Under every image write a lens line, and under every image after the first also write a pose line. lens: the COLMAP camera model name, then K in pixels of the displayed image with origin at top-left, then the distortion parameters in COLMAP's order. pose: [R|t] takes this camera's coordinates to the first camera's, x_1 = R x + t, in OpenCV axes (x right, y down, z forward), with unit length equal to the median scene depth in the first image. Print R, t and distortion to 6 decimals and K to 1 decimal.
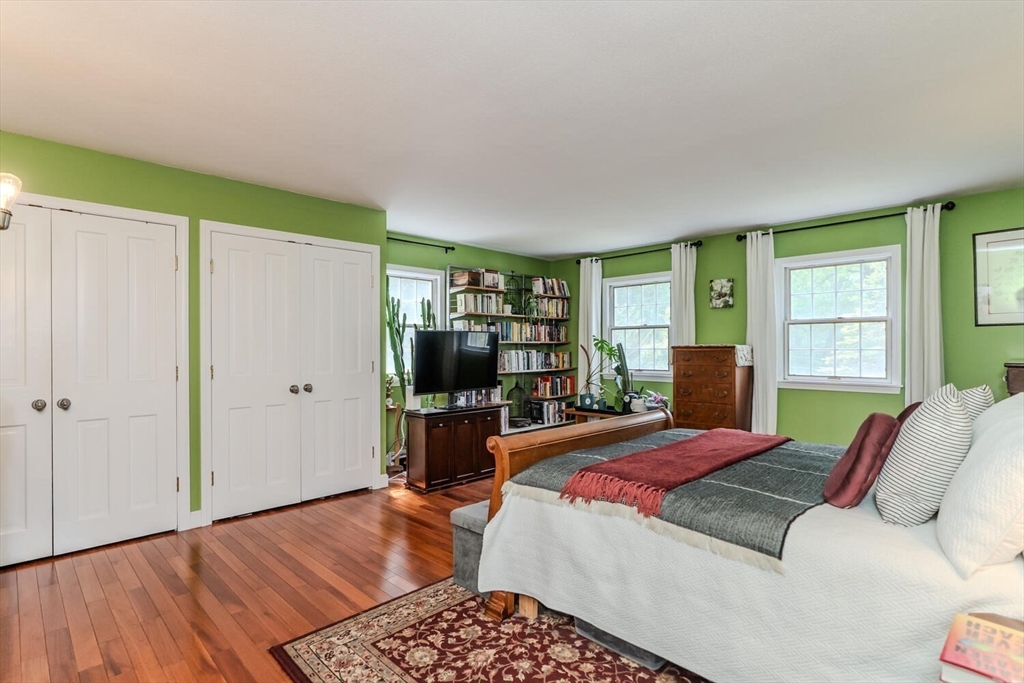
lens RADIAL K [[505.0, 0, 515.8], [0, 505.0, 343.4], [0, 0, 1]] dist [0.002288, -0.002569]
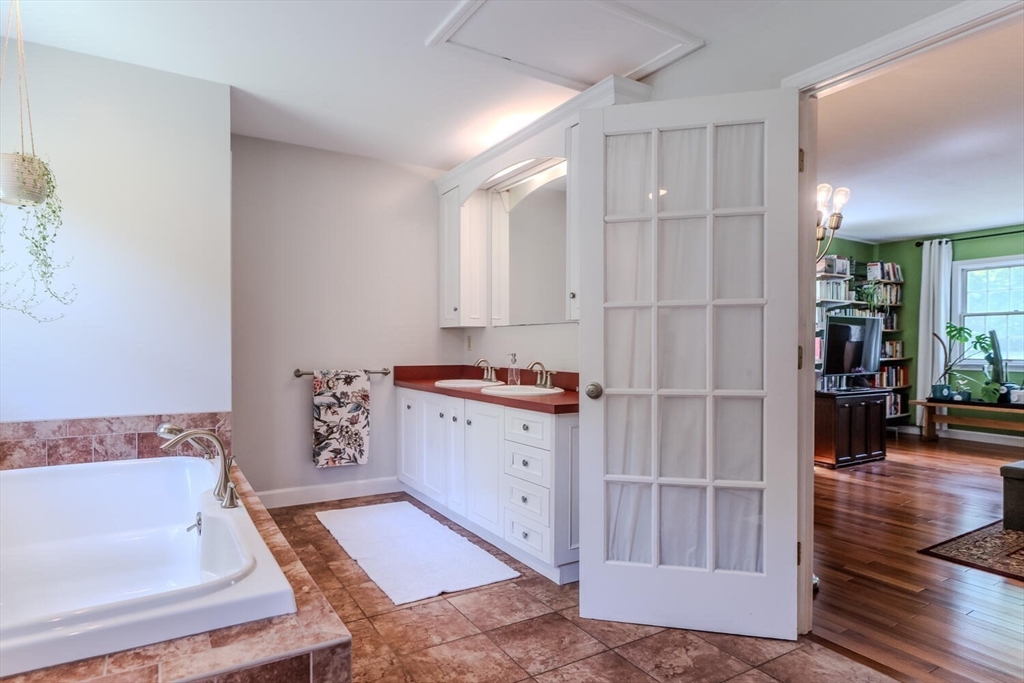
lens RADIAL K [[566.2, 0, 507.2], [0, 566.2, 348.2], [0, 0, 1]] dist [-0.000853, 0.001068]
pose [[0.968993, 0.007050, -0.246986, -0.362854], [-0.004457, 0.999929, 0.011055, 0.022507], [0.247046, -0.009611, 0.968956, -0.209211]]
